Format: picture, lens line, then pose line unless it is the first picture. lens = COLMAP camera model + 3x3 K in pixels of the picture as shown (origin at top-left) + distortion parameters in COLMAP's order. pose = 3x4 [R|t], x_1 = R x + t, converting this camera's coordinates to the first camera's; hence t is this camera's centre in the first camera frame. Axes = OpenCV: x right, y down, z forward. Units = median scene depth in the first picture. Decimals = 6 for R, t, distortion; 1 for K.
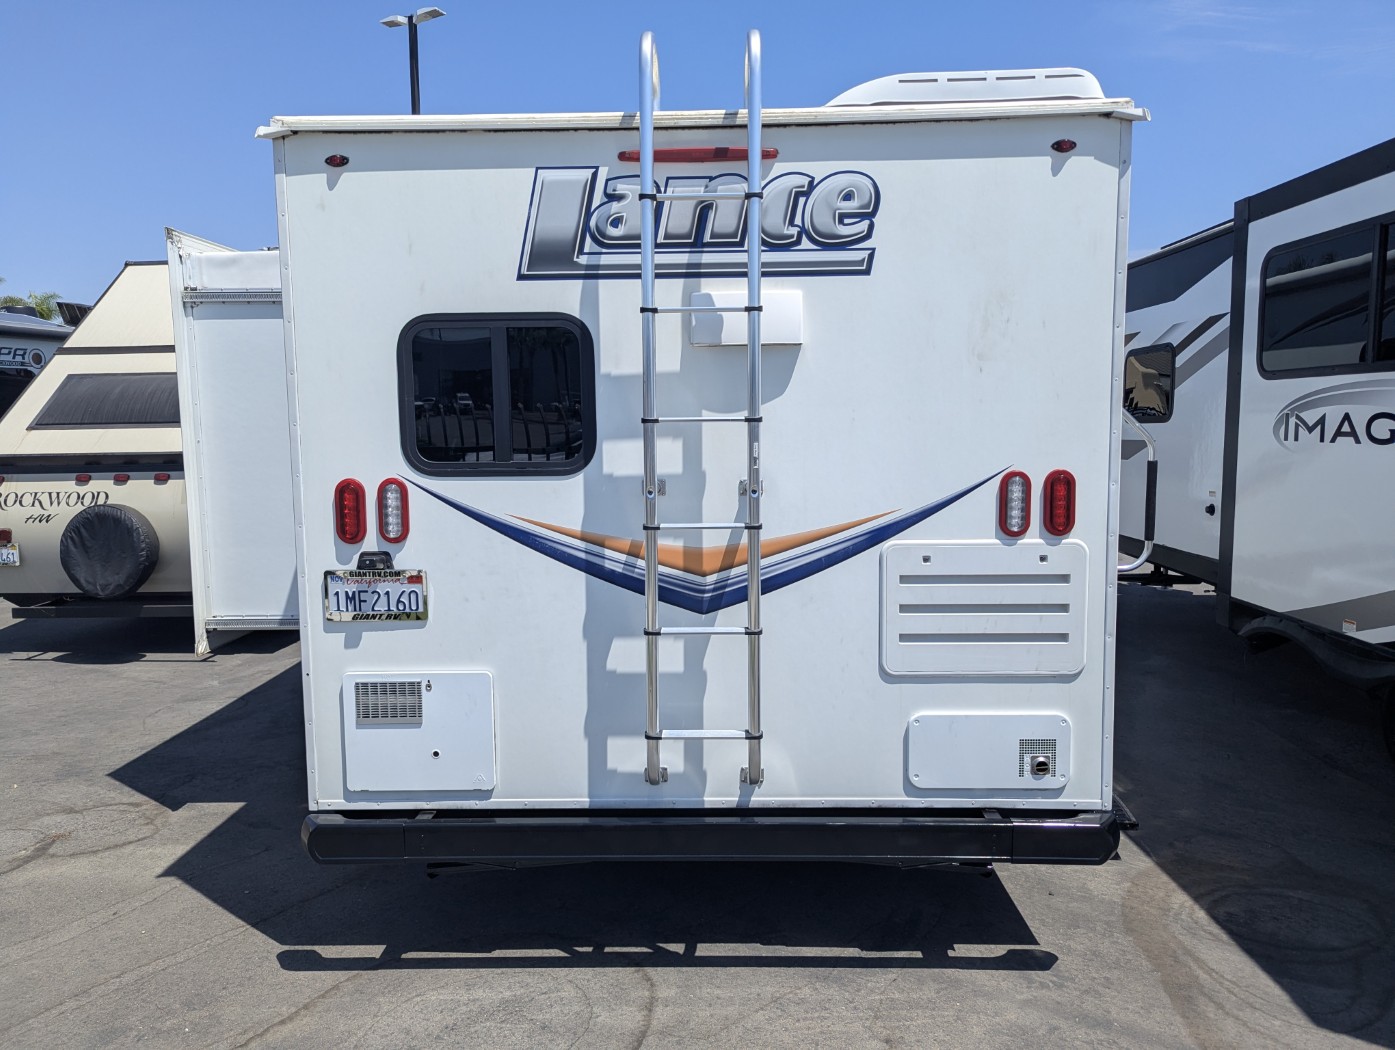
lens RADIAL K [[1001.0, 0, 699.9], [0, 1001.0, 531.1], [0, 0, 1]] dist [0.063065, -0.064527]
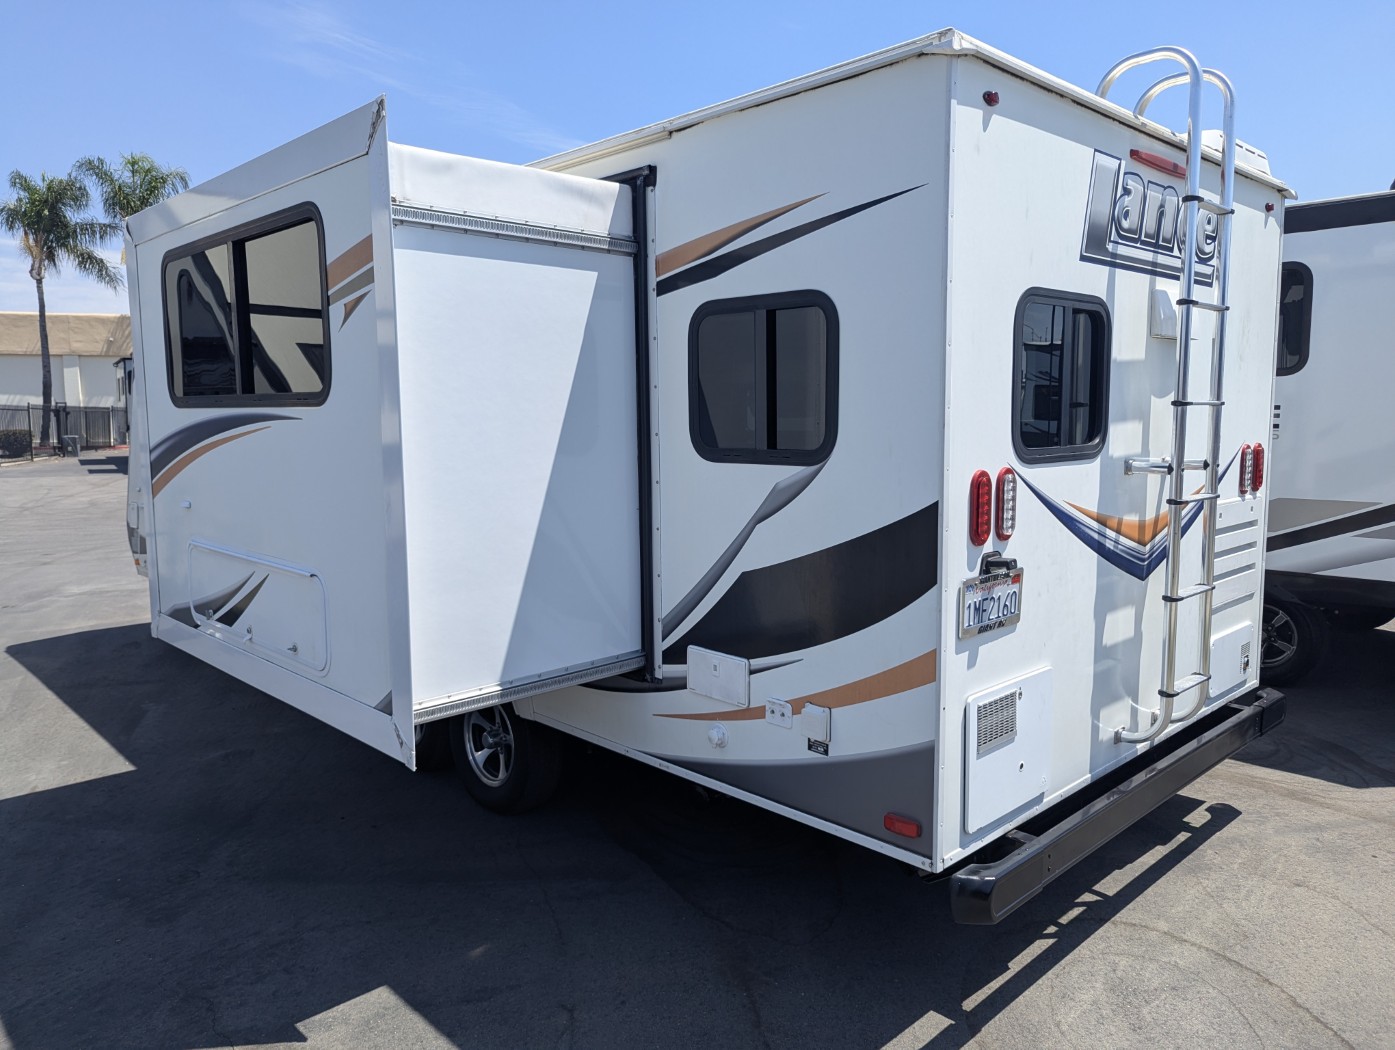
lens RADIAL K [[1001.0, 0, 699.9], [0, 1001.0, 531.1], [0, 0, 1]] dist [0.063065, -0.064527]
pose [[0.692583, -0.080708, 0.716809, -1.132560], [0.081354, 0.996120, 0.033552, -0.048688], [-0.716736, 0.035078, 0.696462, 0.573773]]
